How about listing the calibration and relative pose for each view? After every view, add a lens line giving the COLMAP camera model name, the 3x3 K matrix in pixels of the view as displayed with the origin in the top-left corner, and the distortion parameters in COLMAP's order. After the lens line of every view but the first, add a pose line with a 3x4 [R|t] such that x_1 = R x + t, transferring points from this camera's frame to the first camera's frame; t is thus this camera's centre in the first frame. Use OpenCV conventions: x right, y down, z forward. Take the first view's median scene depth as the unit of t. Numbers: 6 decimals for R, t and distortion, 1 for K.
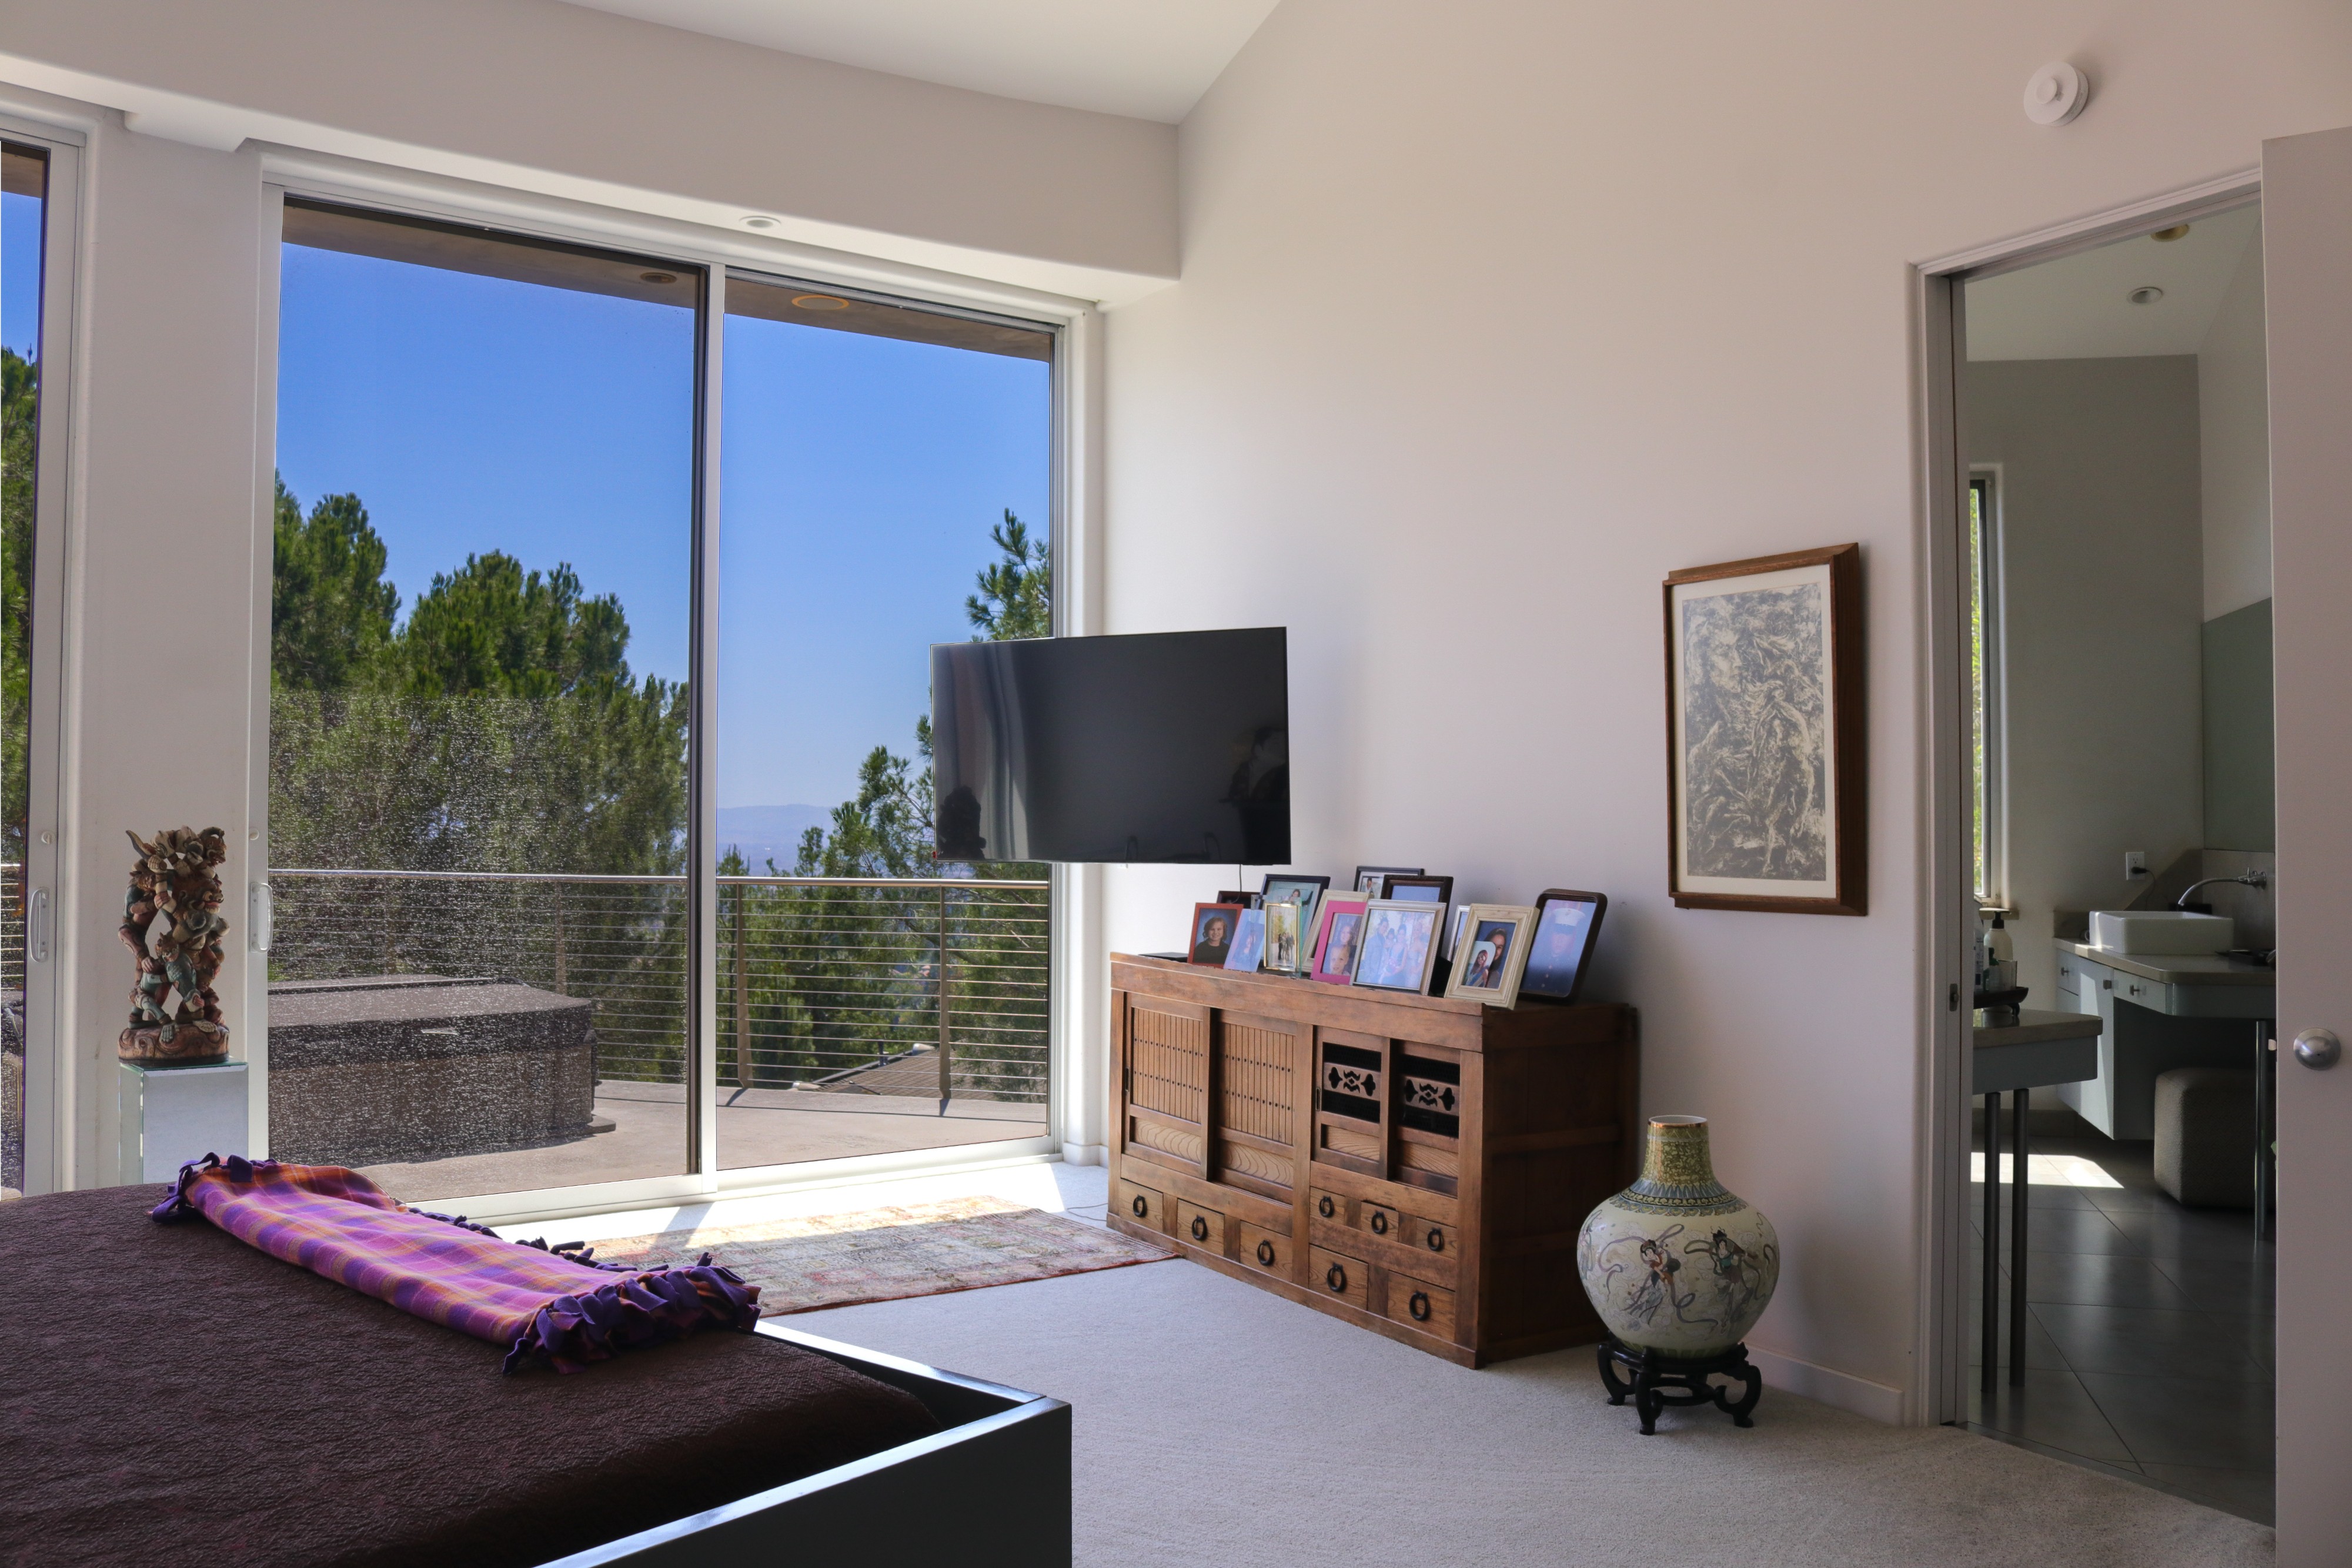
lens RADIAL K [[1982.1, 0, 1163.7], [0, 1982.1, 783.5], [0, 0, 1]] dist [-0.117597, 0.076081]
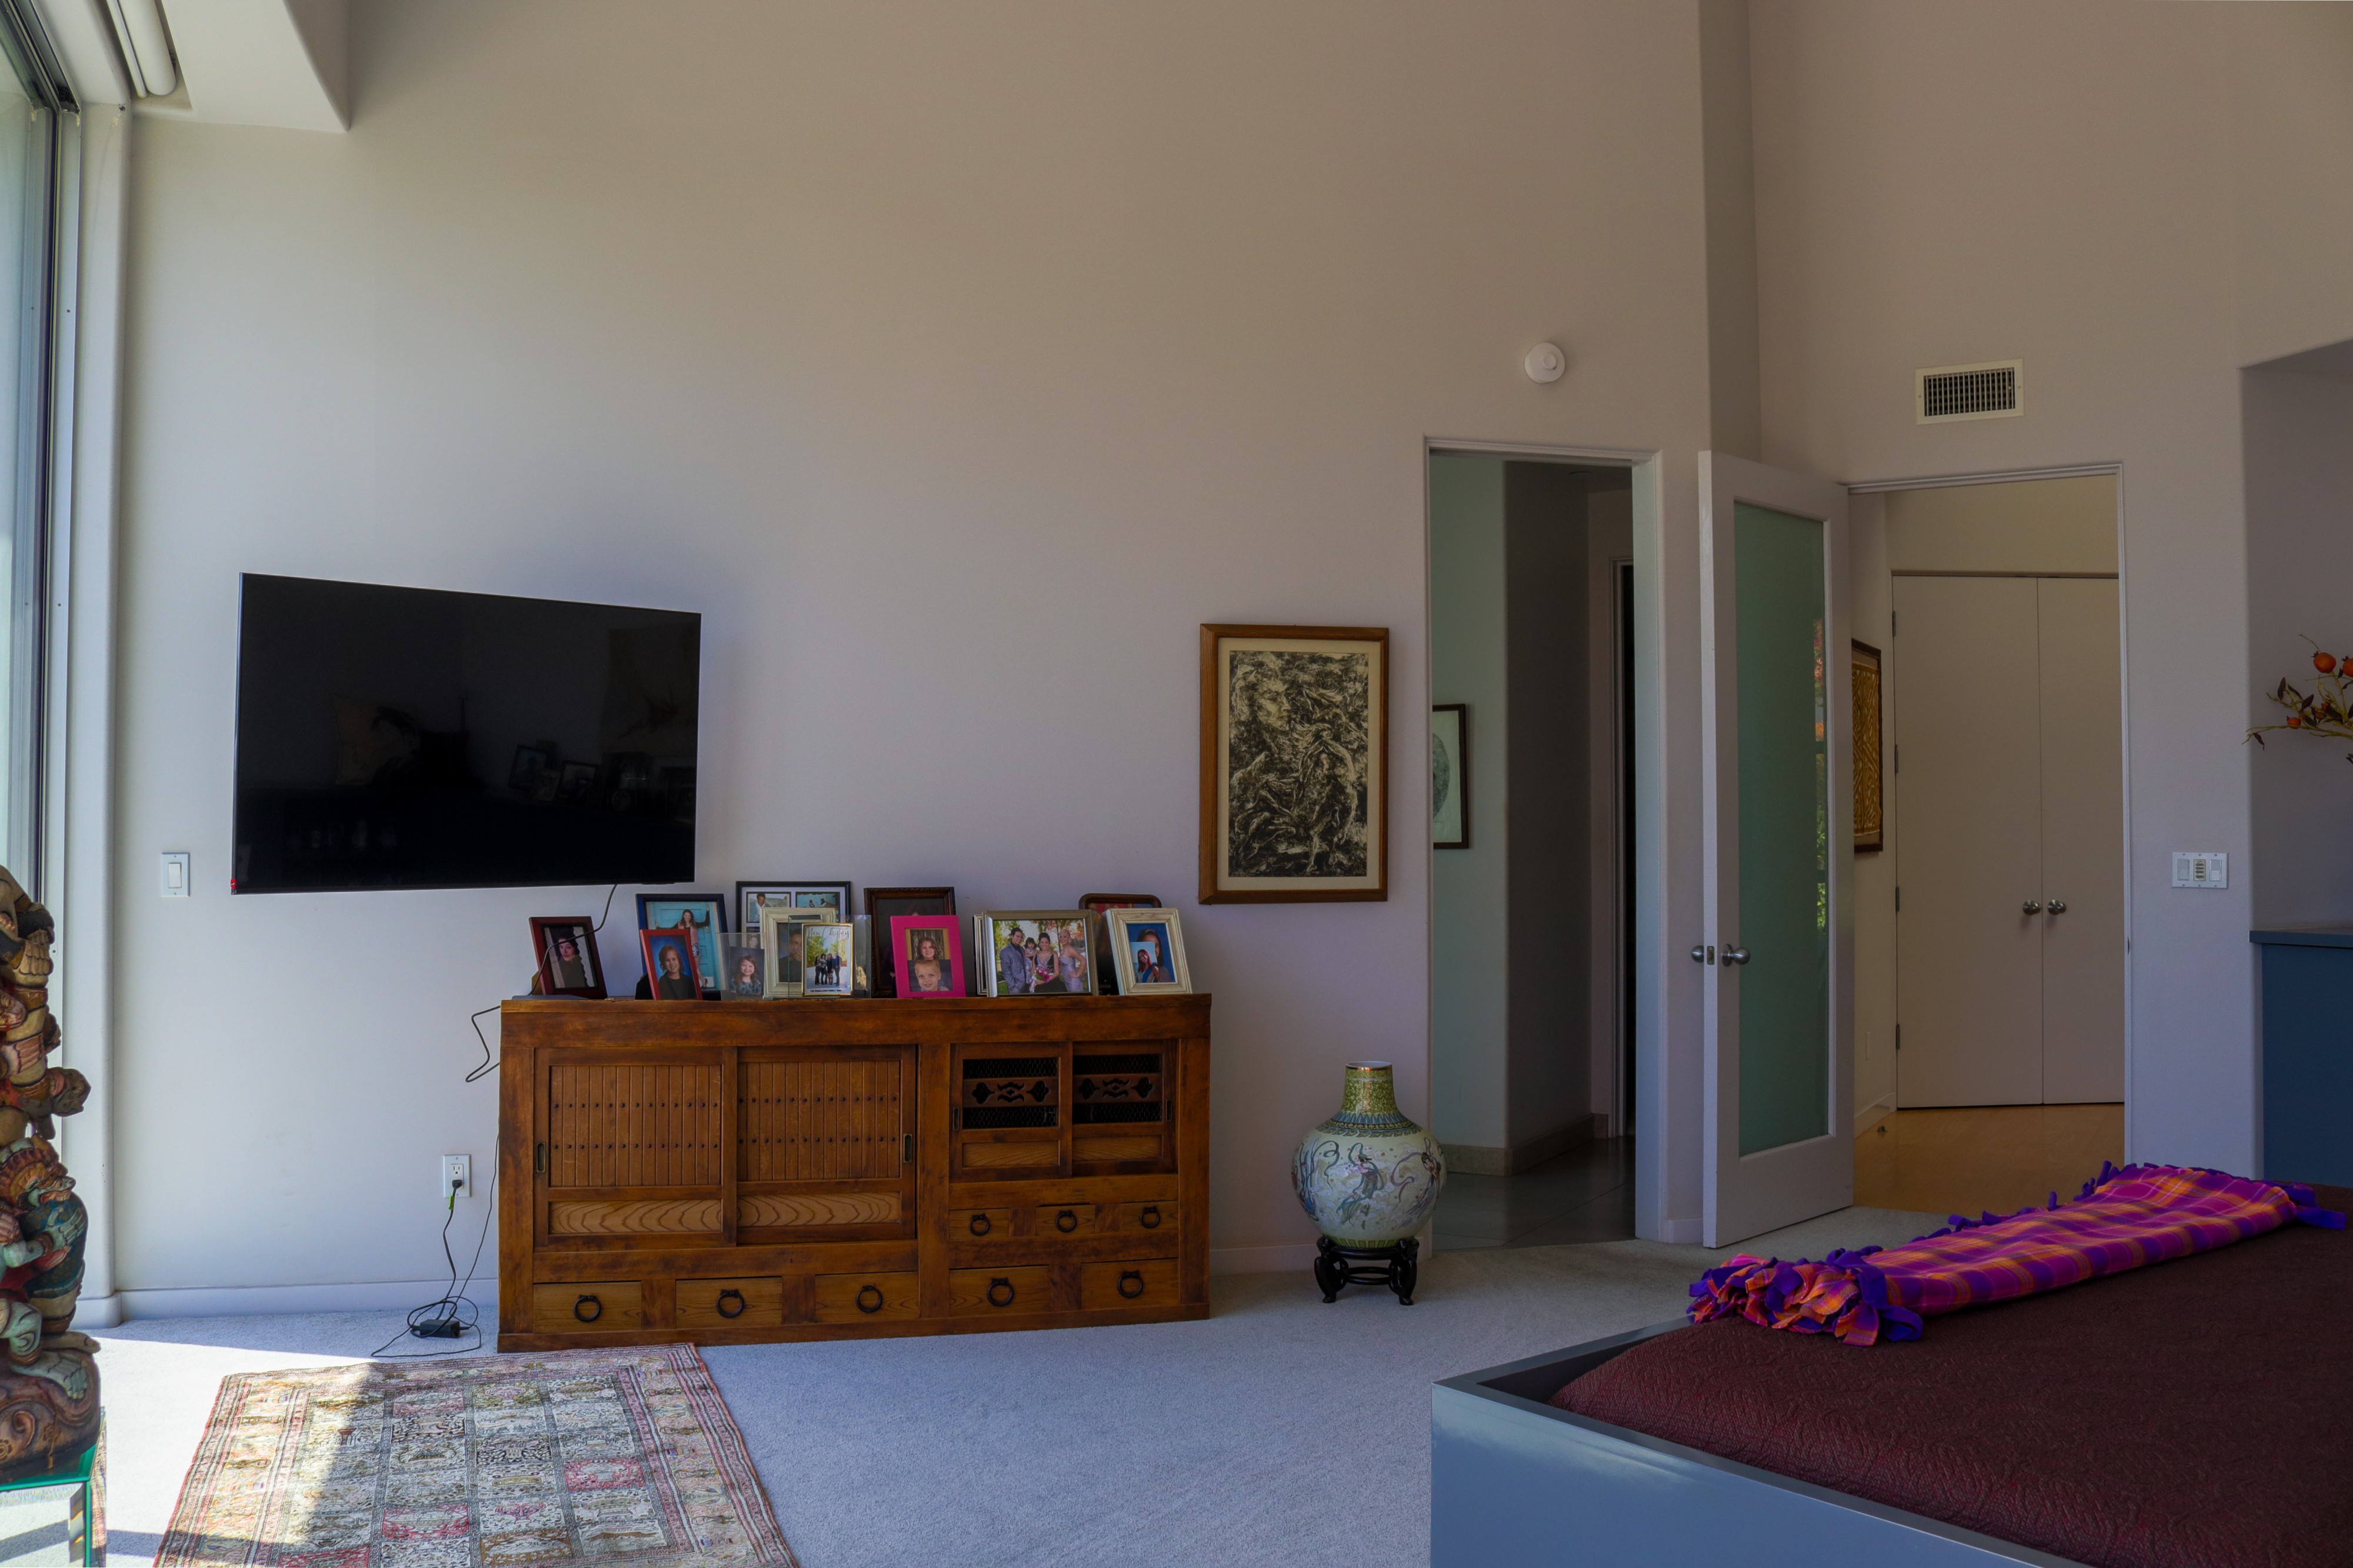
lens RADIAL K [[1982.9, 0, 1164.4], [0, 1982.9, 783.2], [0, 0, 1]] dist [-0.117597, 0.076081]
pose [[0.251821, 0.018345, 0.967600, -0.960117], [-0.018355, 0.999731, -0.014177, 0.007278], [-0.967600, -0.014190, 0.252090, 0.750791]]
